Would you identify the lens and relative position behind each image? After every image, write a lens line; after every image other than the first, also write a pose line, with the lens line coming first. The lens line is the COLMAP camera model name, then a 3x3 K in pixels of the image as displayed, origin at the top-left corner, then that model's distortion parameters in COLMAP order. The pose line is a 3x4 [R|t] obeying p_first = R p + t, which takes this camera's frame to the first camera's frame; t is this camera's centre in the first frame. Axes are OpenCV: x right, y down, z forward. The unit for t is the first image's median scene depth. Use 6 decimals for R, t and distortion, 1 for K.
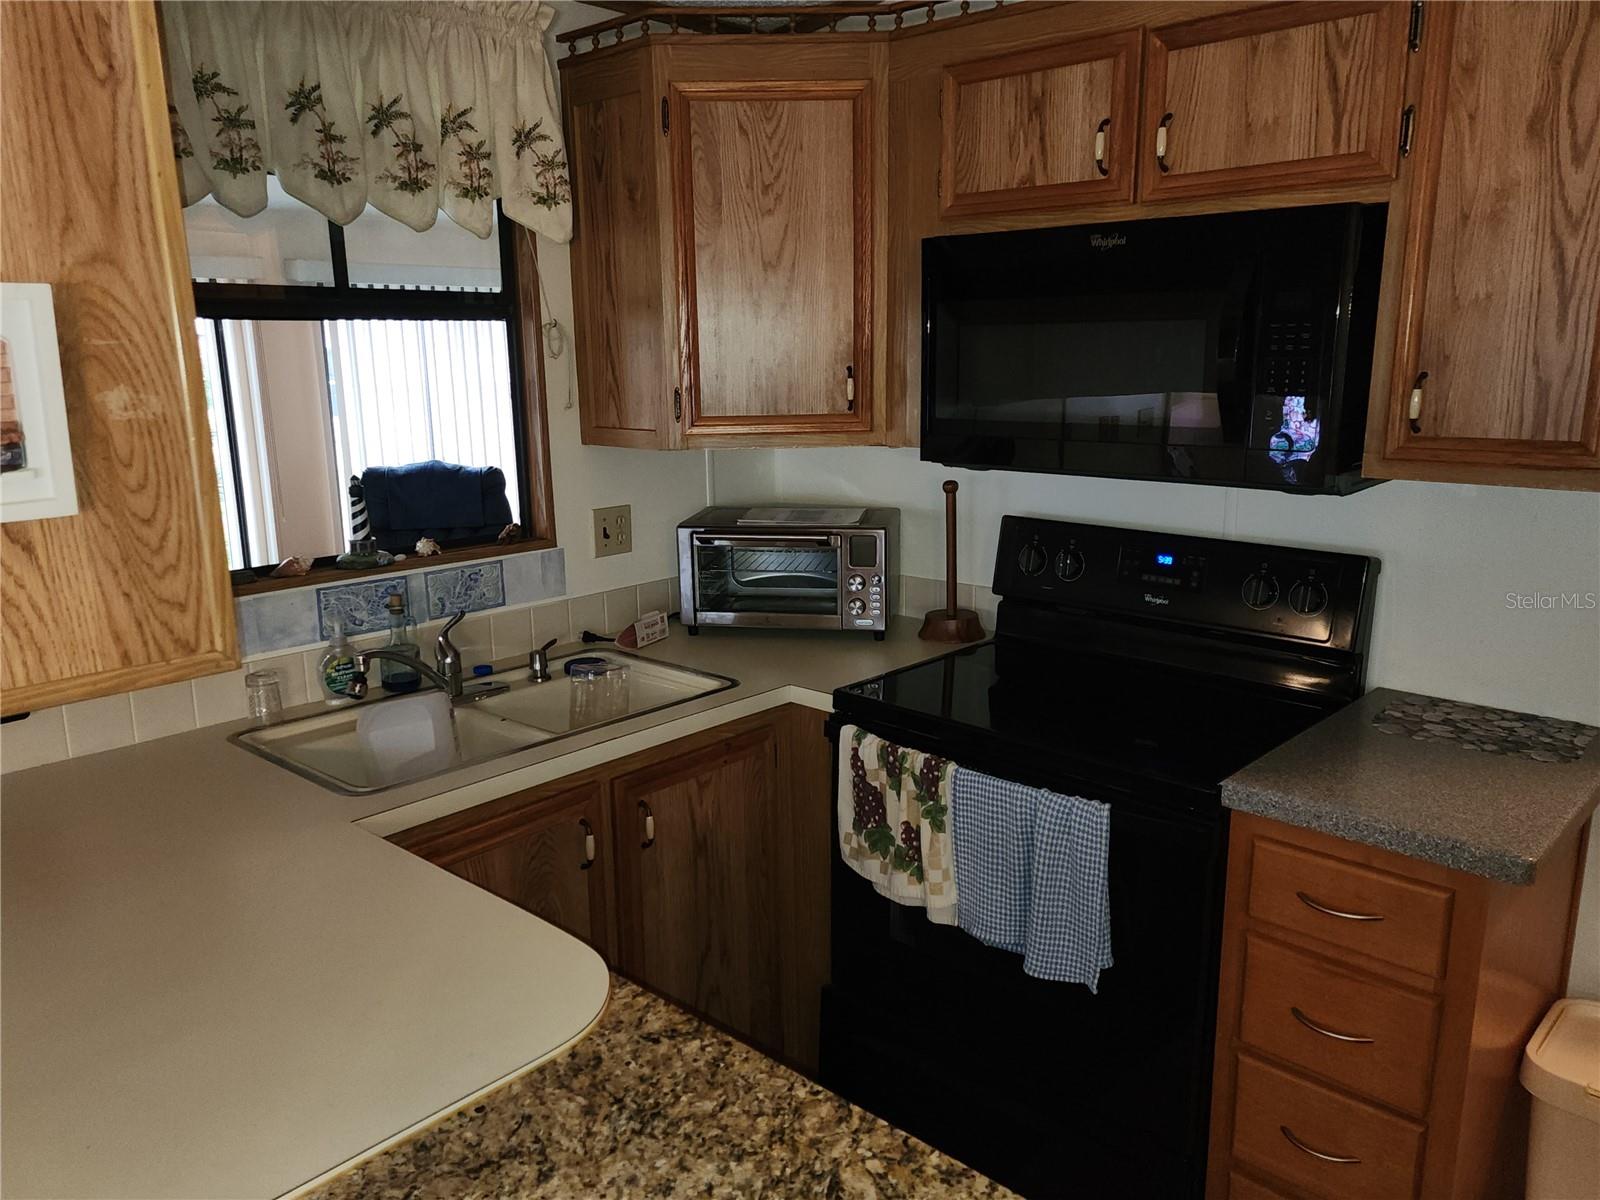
lens RADIAL K [[1203.4, 0, 803.1], [0, 1203.4, 605.6], [0, 0, 1]] dist [0.052521, -0.036708]
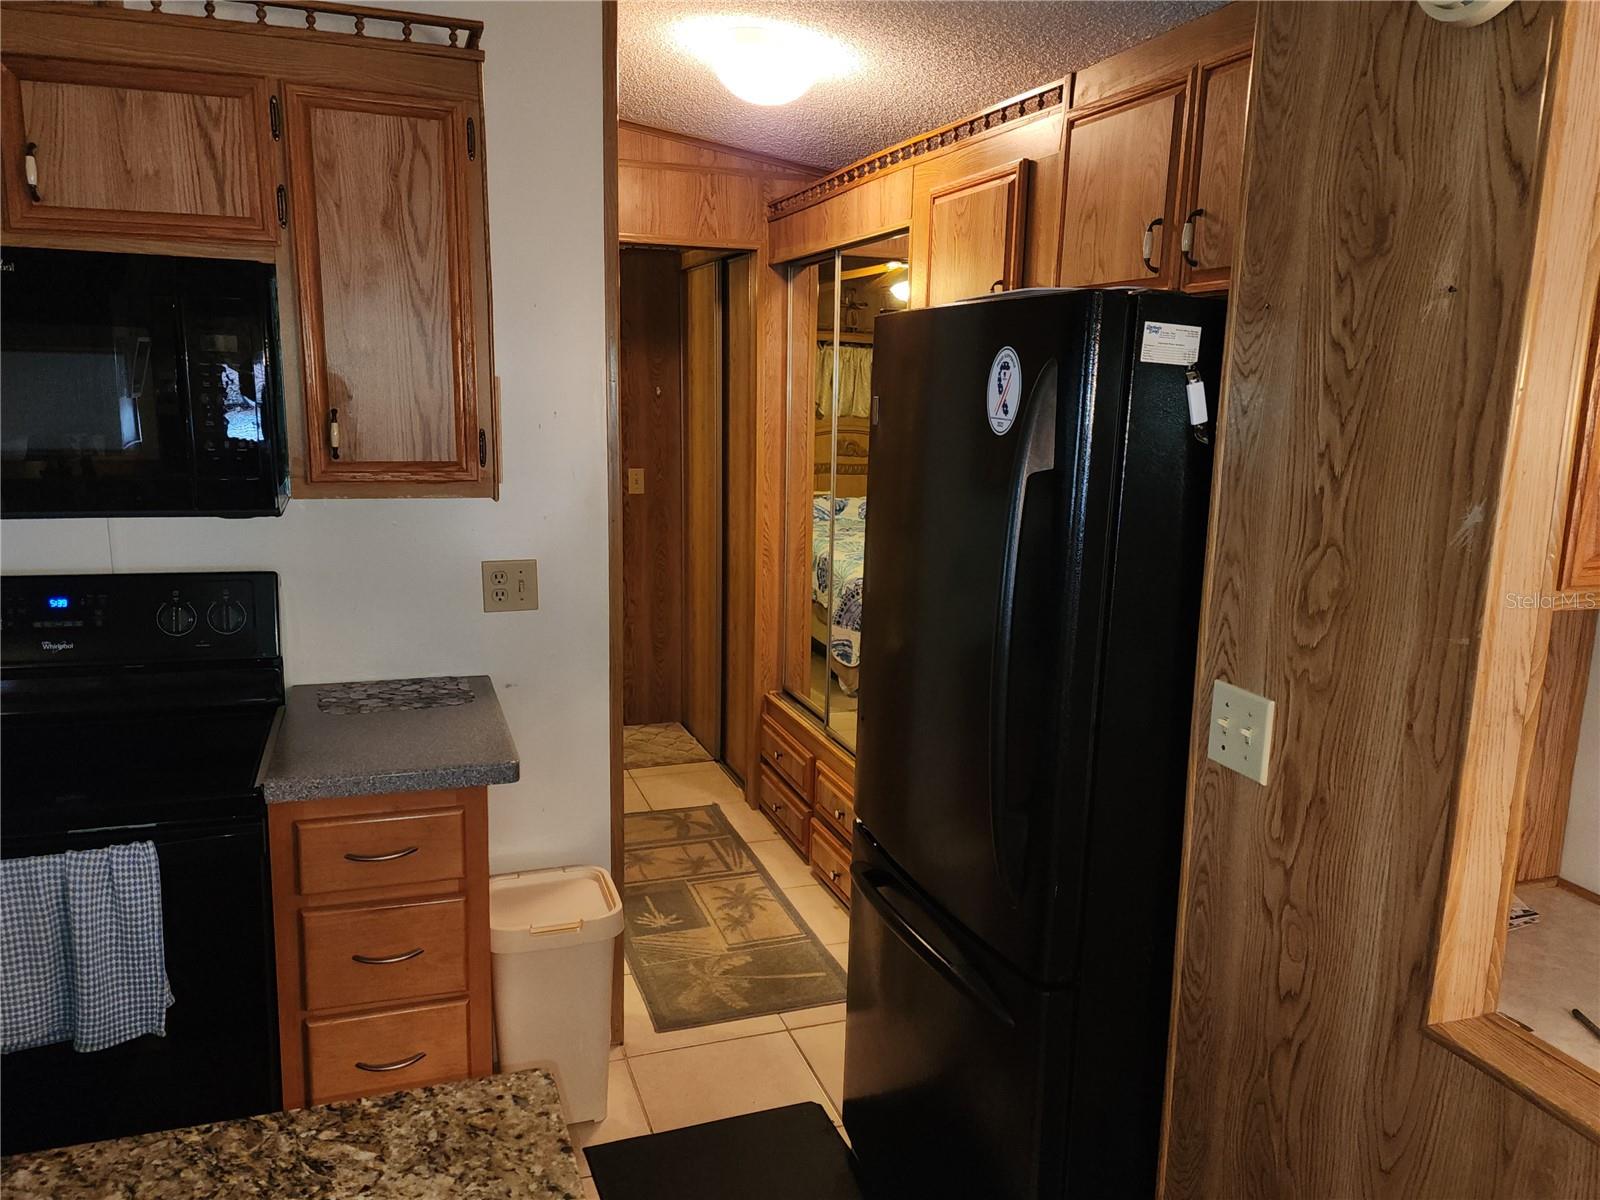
lens RADIAL K [[1203.4, 0, 812.5], [0, 1203.4, 608.2], [0, 0, 1]] dist [0.052521, -0.036708]
pose [[0.468443, -0.141935, 0.872018, -0.340204], [0.168332, 0.983269, 0.069616, -0.001107], [-0.867309, 0.114177, 0.484498, 0.026343]]
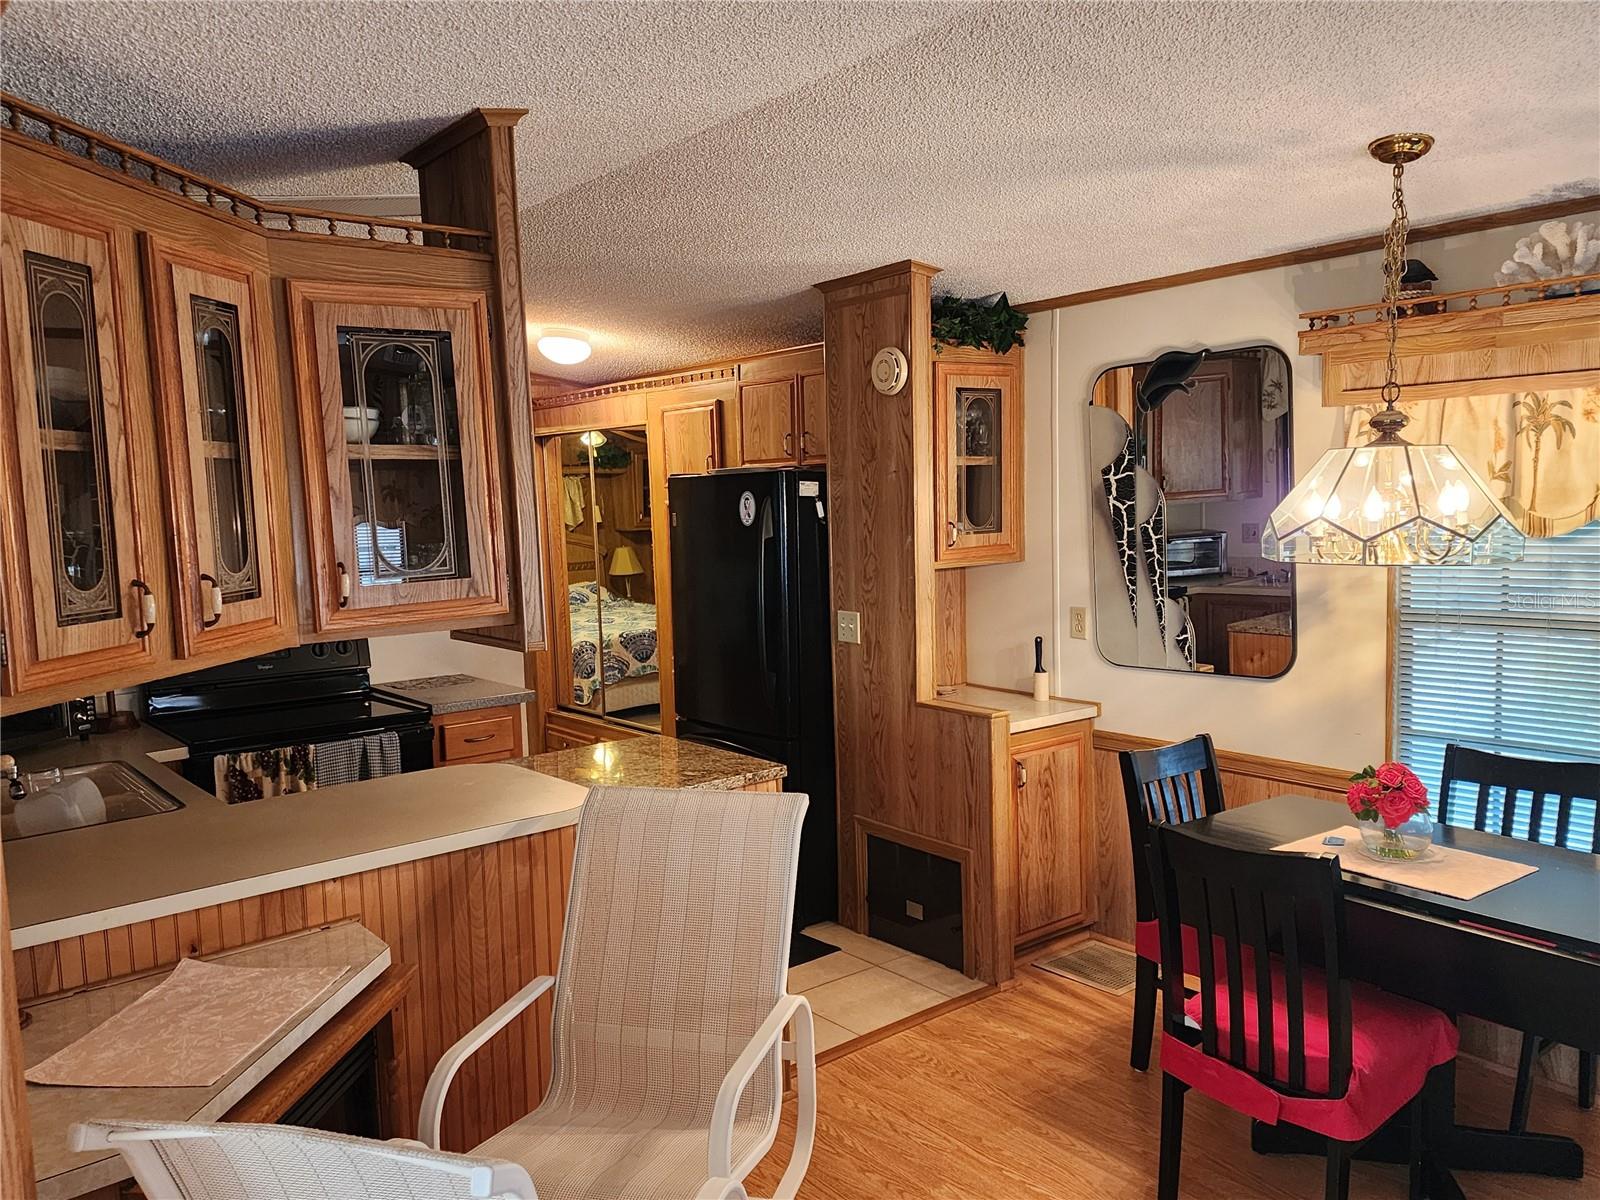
lens RADIAL K [[1203.4, 0, 789.8], [0, 1203.4, 611.0], [0, 0, 1]] dist [0.052521, -0.036708]
pose [[0.146043, -0.090594, 0.985121, -1.859260], [0.247233, 0.967542, 0.052325, 0.016584], [-0.957887, 0.235913, 0.163701, -0.096576]]
